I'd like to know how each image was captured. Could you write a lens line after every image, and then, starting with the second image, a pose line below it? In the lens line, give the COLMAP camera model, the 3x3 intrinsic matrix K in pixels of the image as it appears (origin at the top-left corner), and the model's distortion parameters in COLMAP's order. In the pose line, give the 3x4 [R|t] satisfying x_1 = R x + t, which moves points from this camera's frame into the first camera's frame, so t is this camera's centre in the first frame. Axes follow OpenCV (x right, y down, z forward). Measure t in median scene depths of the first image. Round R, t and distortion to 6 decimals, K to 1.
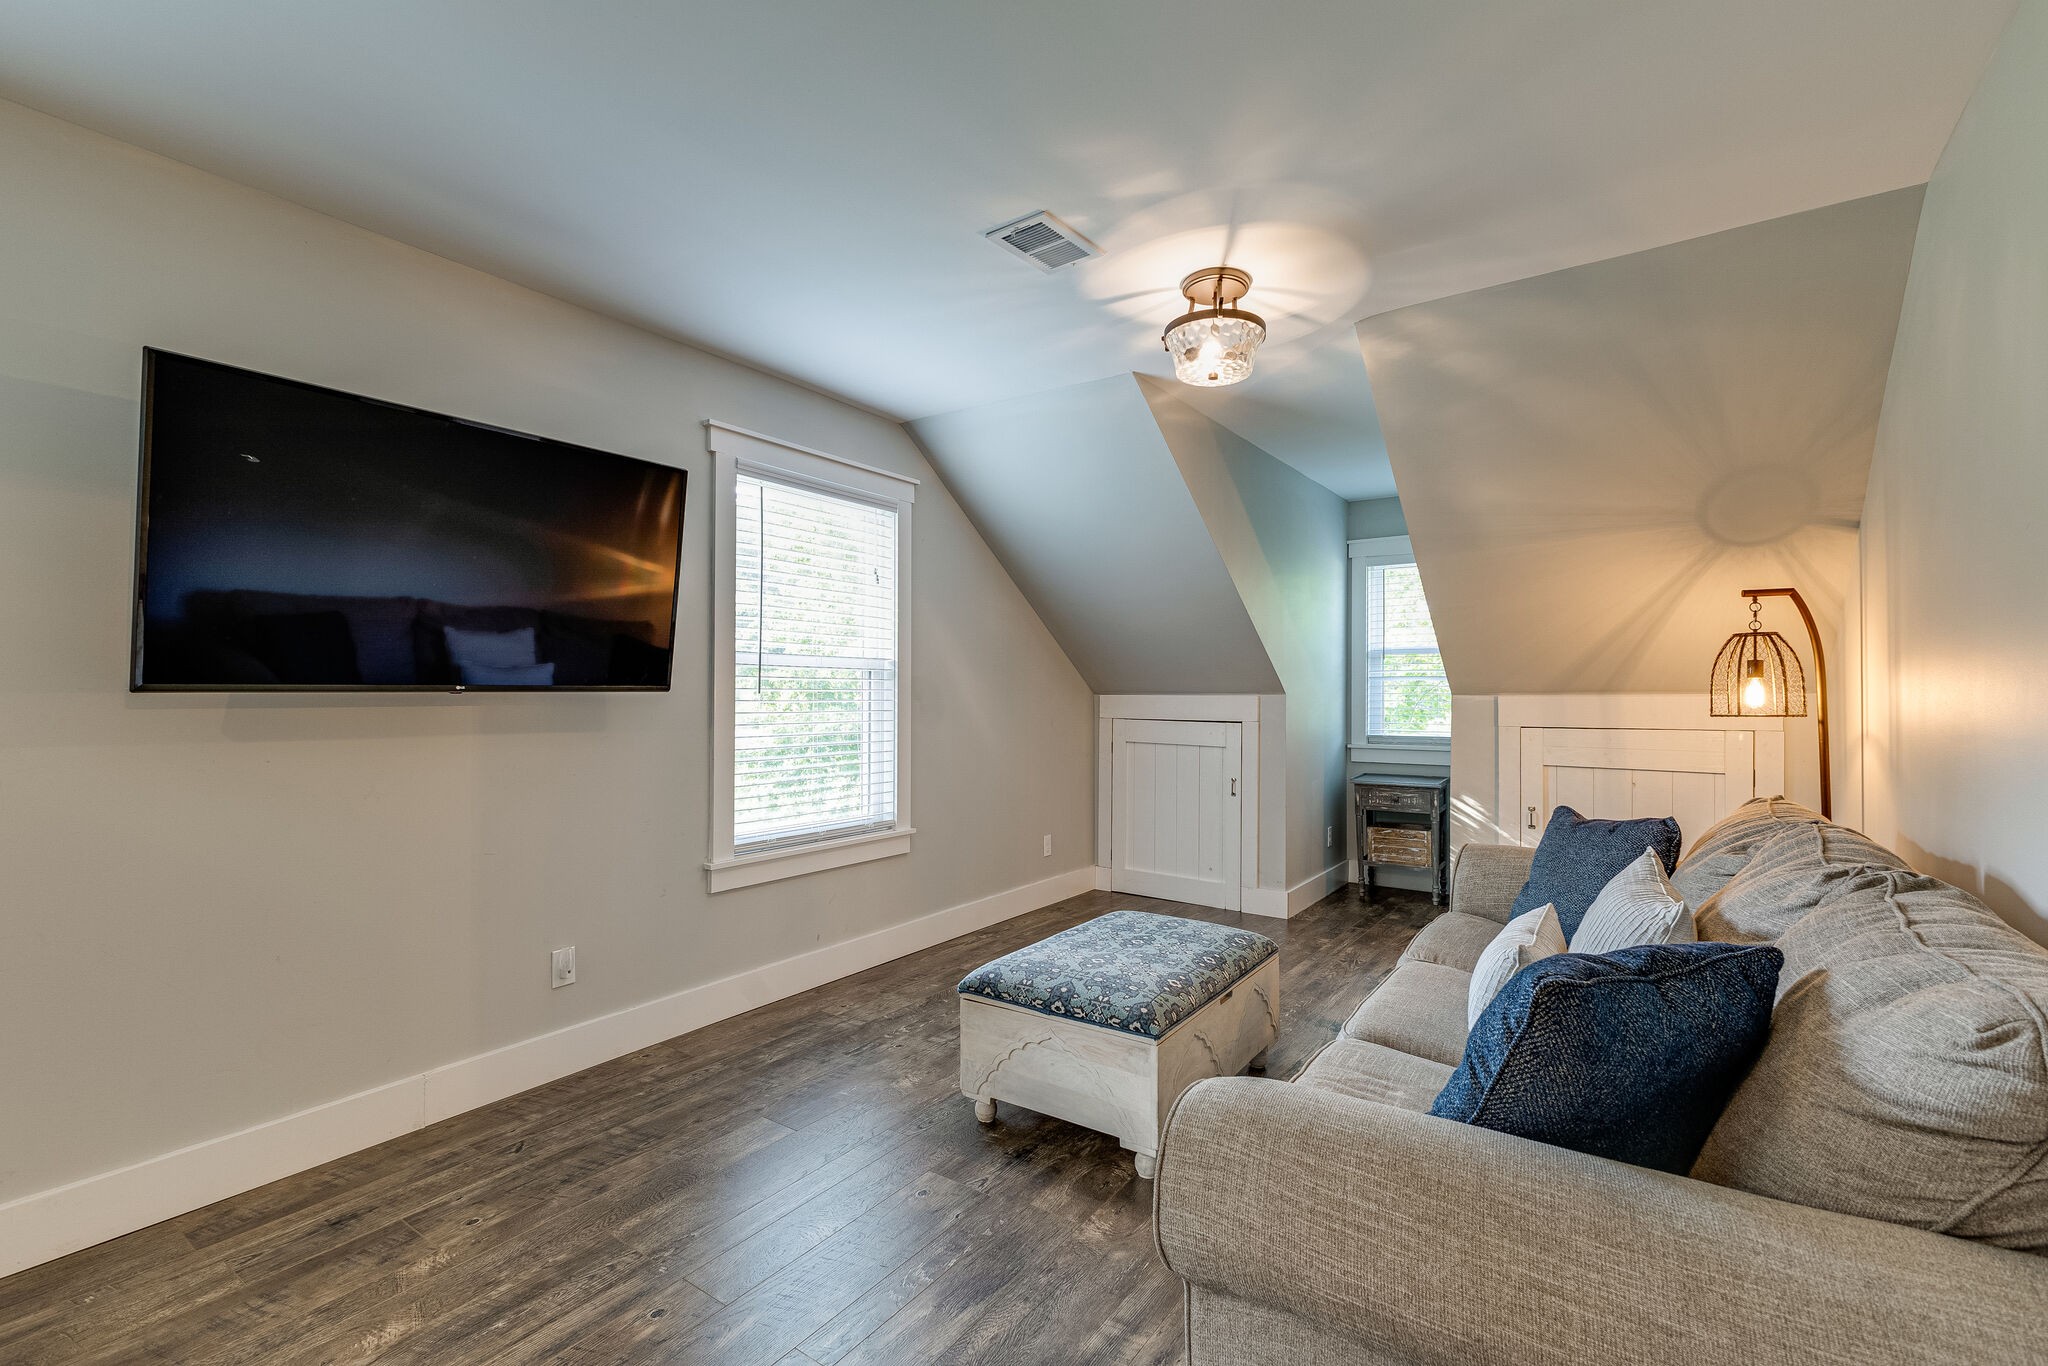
lens RADIAL K [[893.9, 0, 1023.1], [0, 893.9, 673.6], [0, 0, 1]] dist [0.007856, 0.000059]
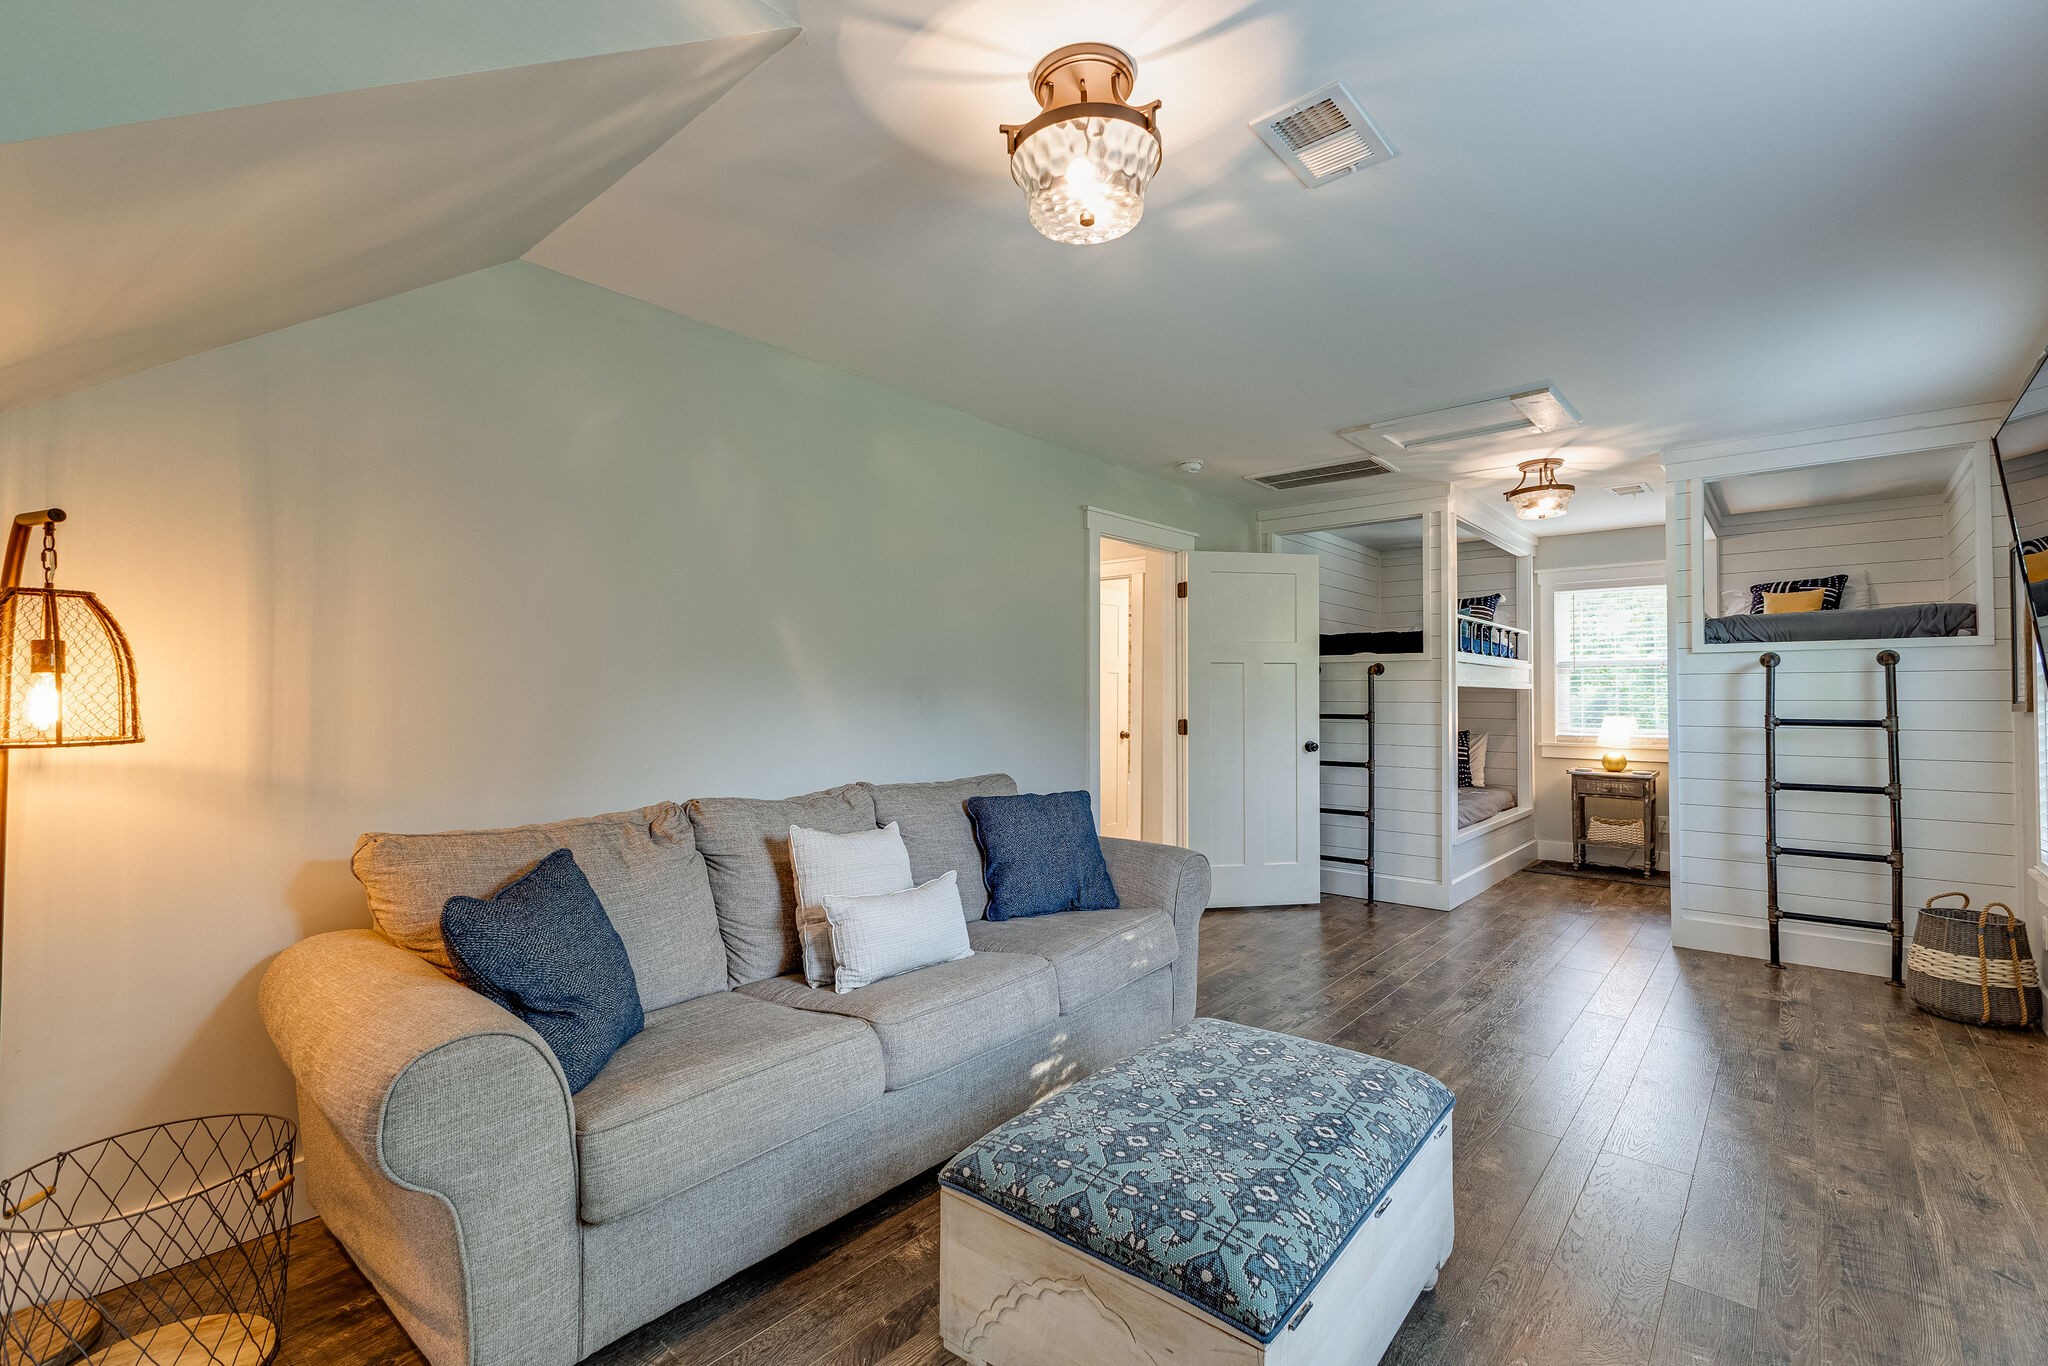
lens RADIAL K [[893.9, 0, 1023.1], [0, 893.9, 673.6], [0, 0, 1]] dist [0.007856, 0.000059]
pose [[-0.995495, -0.000998, 0.094810, 0.201580], [-0.004536, 0.999301, -0.037106, 0.025561], [-0.094706, -0.037368, -0.994804, 1.686339]]
